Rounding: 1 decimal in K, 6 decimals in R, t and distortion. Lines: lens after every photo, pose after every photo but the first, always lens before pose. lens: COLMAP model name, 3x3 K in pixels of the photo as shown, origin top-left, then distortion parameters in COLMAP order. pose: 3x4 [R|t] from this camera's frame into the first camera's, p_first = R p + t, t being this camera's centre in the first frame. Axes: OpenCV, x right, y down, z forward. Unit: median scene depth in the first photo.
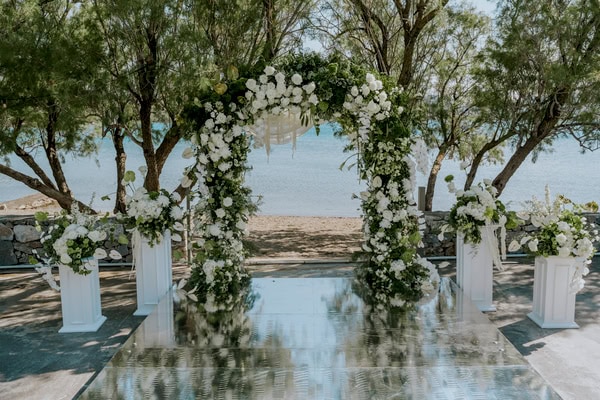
lens RADIAL K [[581.6, 0, 275.2], [0, 581.6, 214.0], [0, 0, 1]] dist [0.002836, 0.010926]
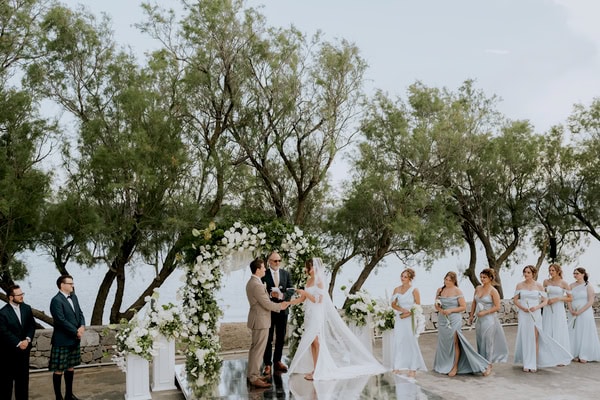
lens RADIAL K [[581.6, 0, 275.2], [0, 581.6, 214.0], [0, 0, 1]] dist [0.002836, 0.010926]
pose [[0.947347, 0.001438, 0.320205, -0.416834], [0.057659, 0.982878, -0.175002, 0.010617], [-0.314974, 0.184250, 0.931044, -0.524479]]
